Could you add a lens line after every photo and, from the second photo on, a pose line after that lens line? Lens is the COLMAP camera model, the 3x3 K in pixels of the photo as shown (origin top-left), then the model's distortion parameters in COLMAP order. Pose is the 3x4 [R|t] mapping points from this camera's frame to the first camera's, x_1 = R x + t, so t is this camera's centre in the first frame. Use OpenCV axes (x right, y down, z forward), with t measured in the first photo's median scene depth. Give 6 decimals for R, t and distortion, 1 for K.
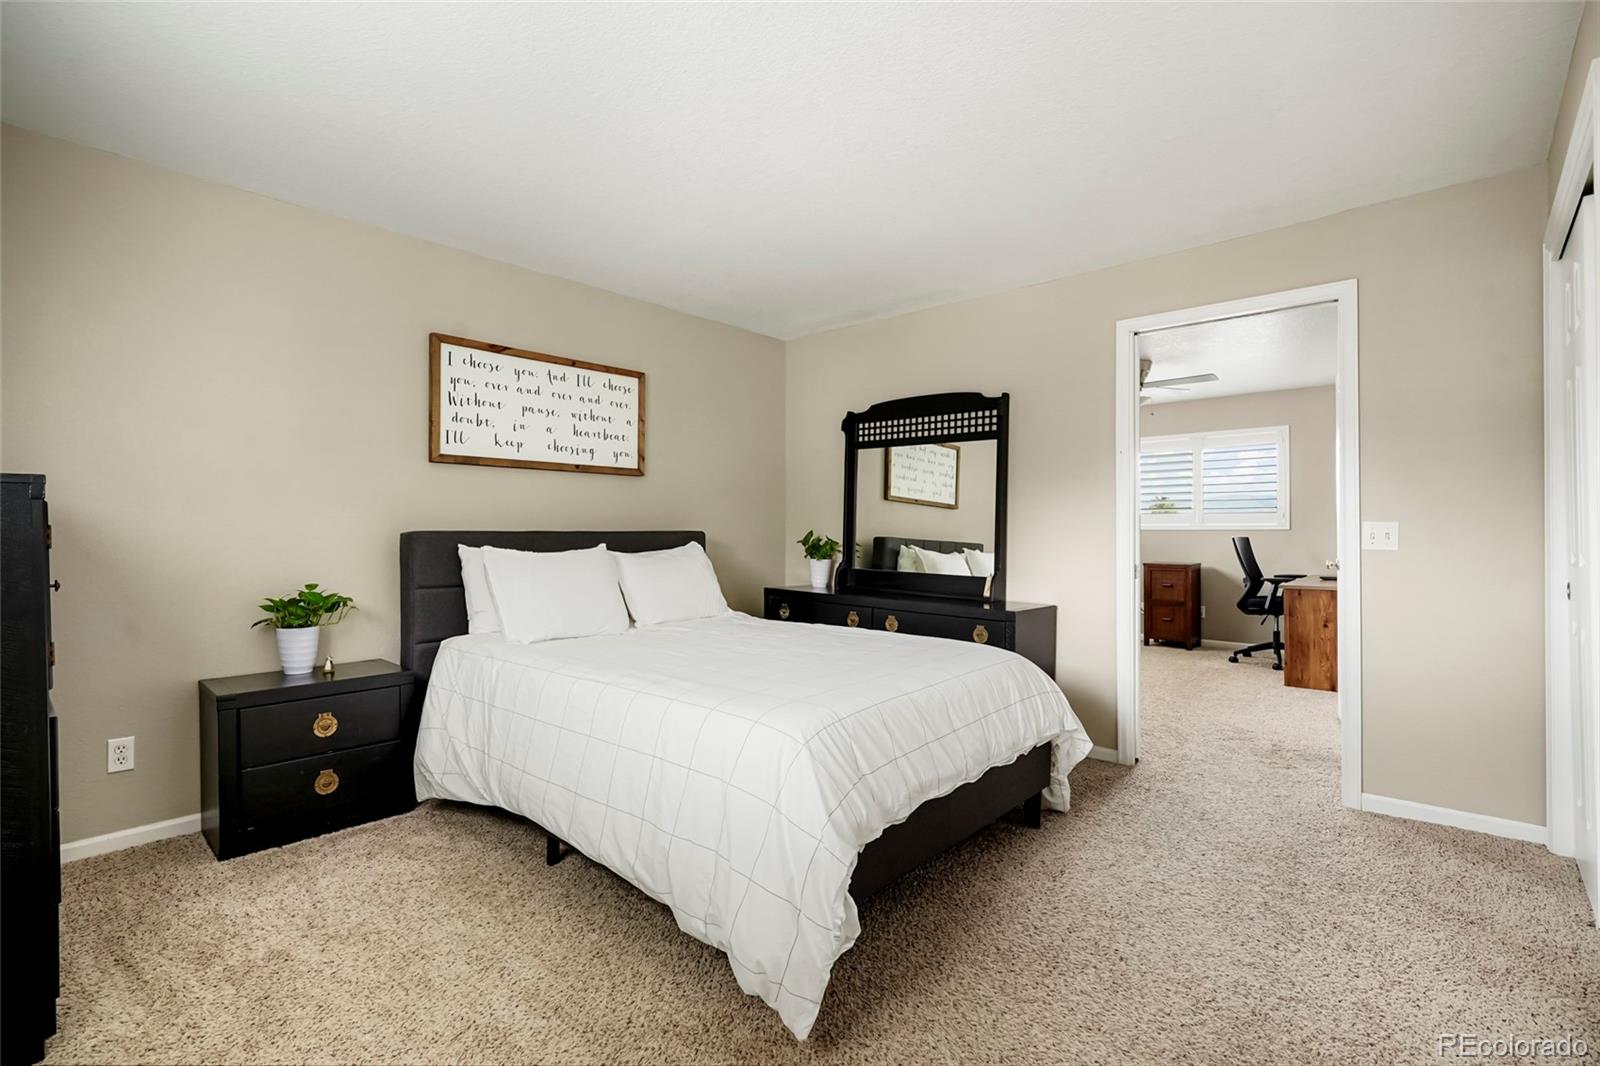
lens RADIAL K [[733.6, 0, 794.9], [0, 733.6, 518.8], [0, 0, 1]] dist [-0.001314, -0.000200]
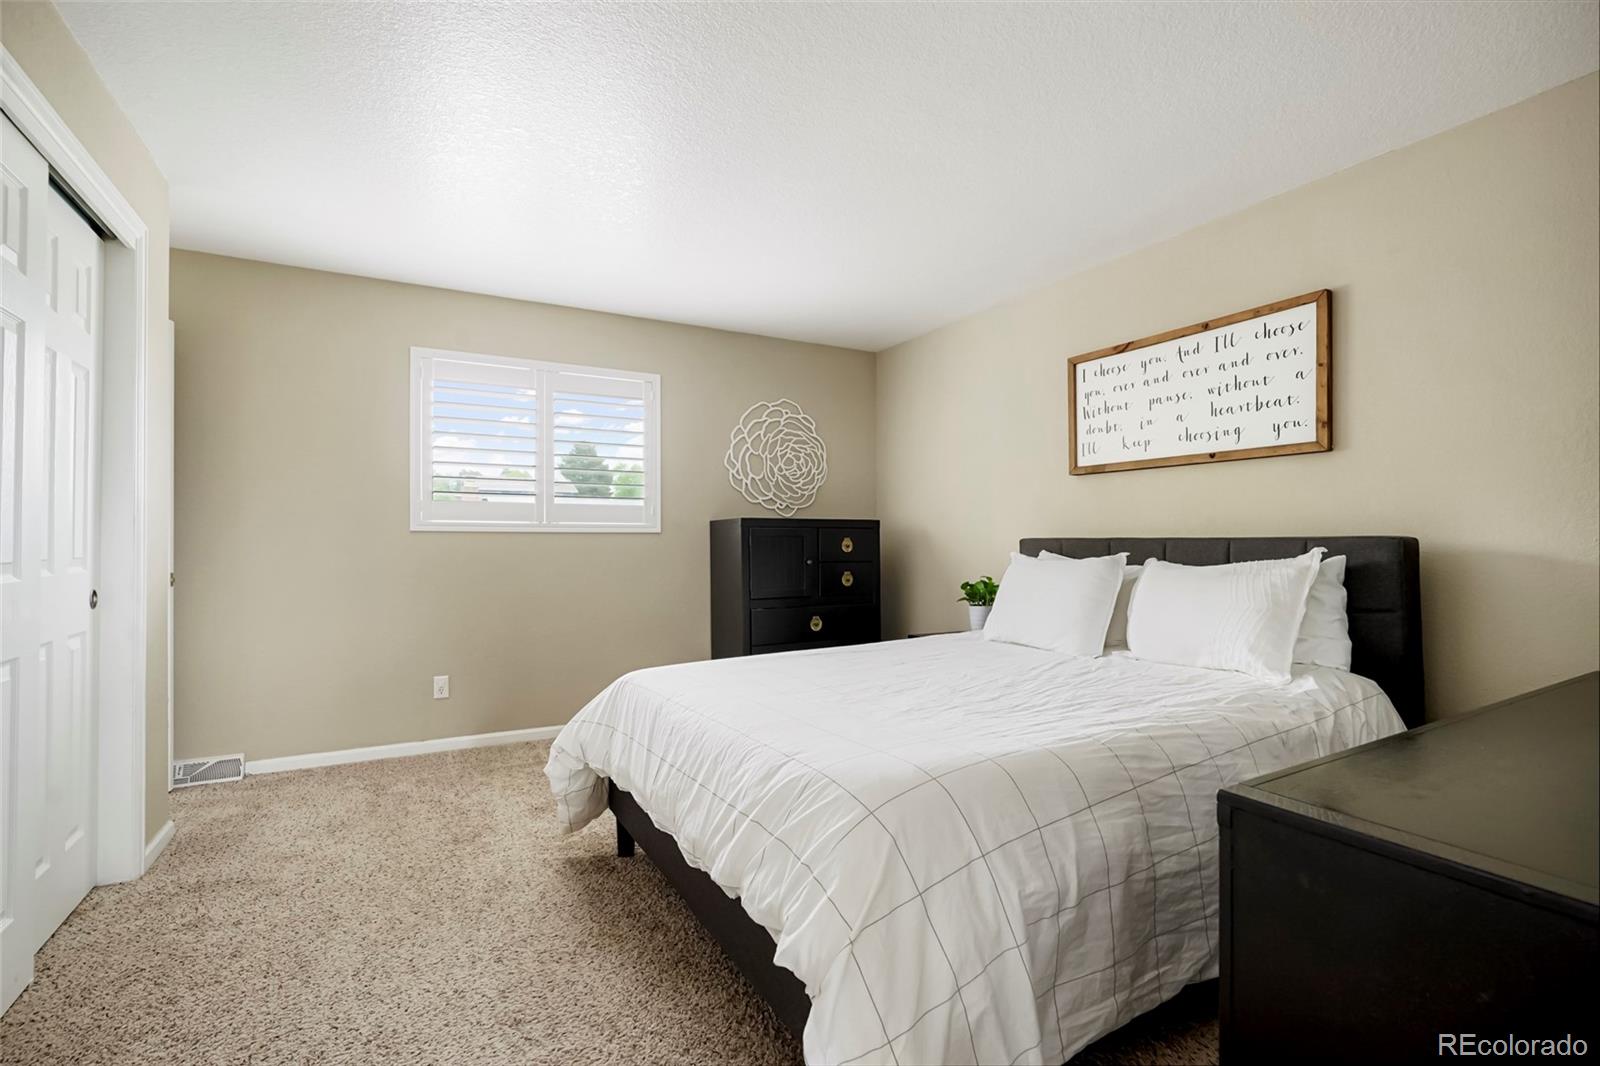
lens RADIAL K [[733.6, 0, 804.2], [0, 733.6, 533.9], [0, 0, 1]] dist [-0.001314, -0.000200]
pose [[-0.315246, -0.009502, -0.948962, 0.650644], [0.013416, 0.999805, -0.014468, 0.020550], [0.948915, -0.017292, -0.315057, 0.923705]]
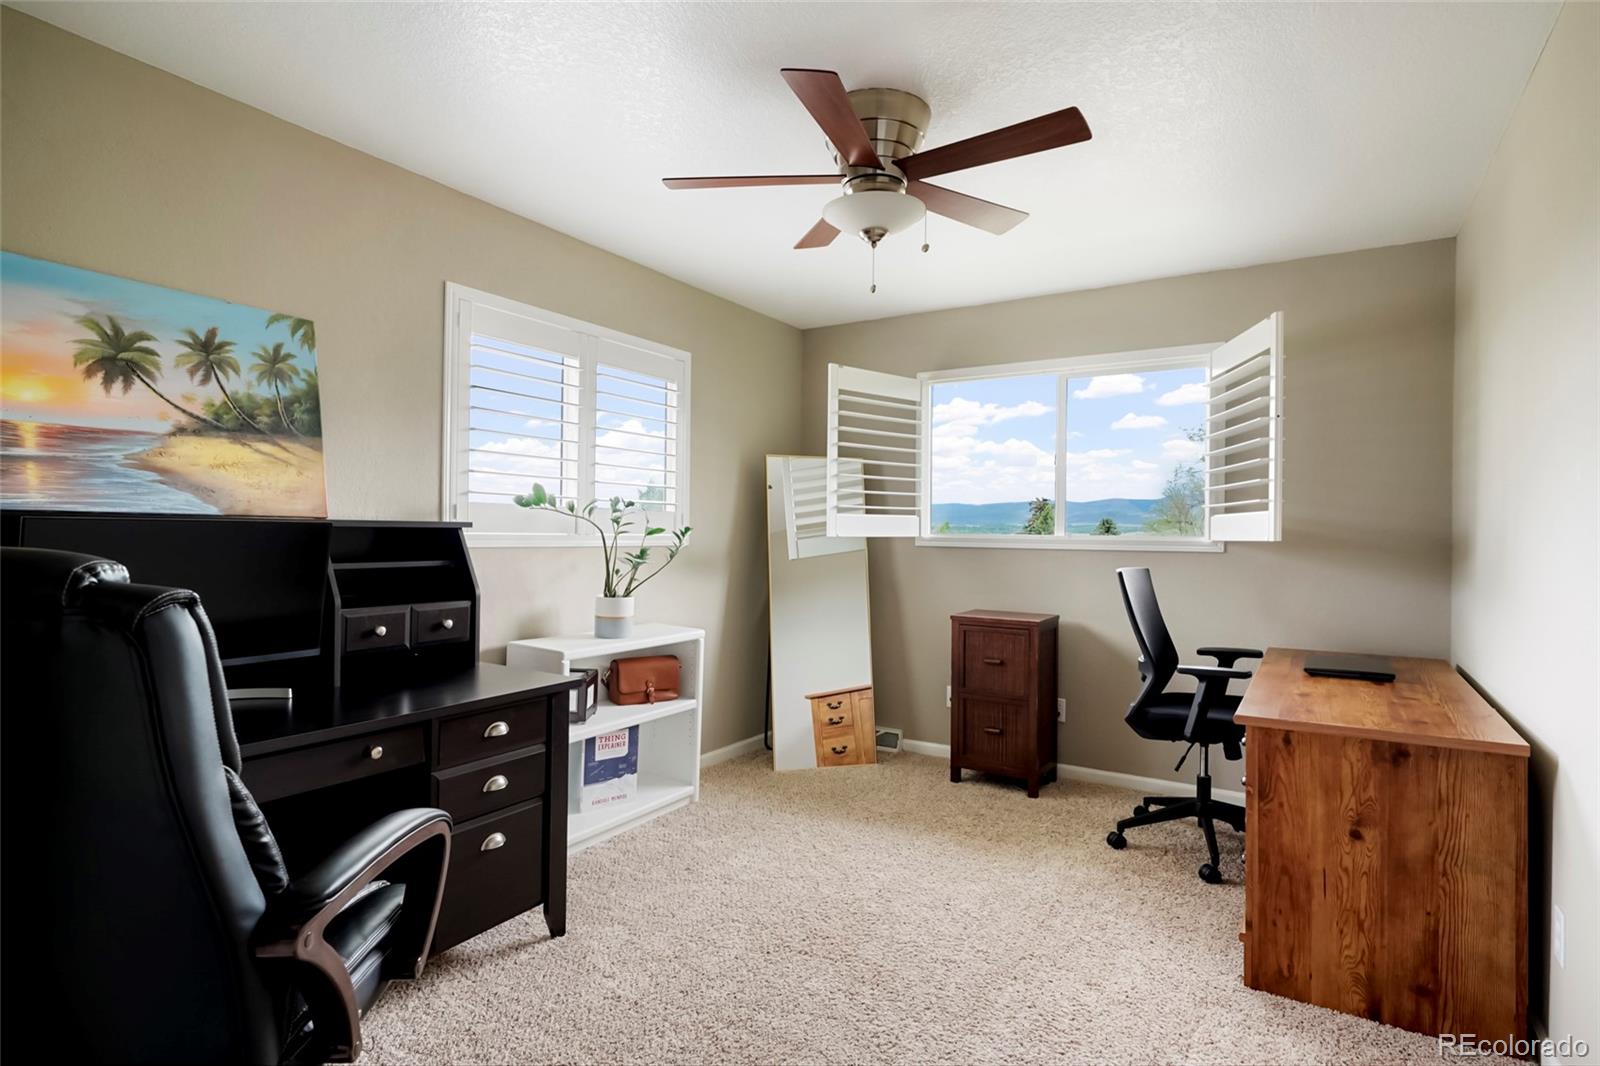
lens RADIAL K [[832.2, 0, 802.5], [0, 832.2, 536.9], [0, 0, 1]] dist [-0.002888, 0.000732]
pose [[0.984236, -0.002034, 0.176850, 0.061887], [-0.001798, 0.999767, 0.021502, -0.001035], [-0.176852, -0.021481, 0.984003, 0.104197]]
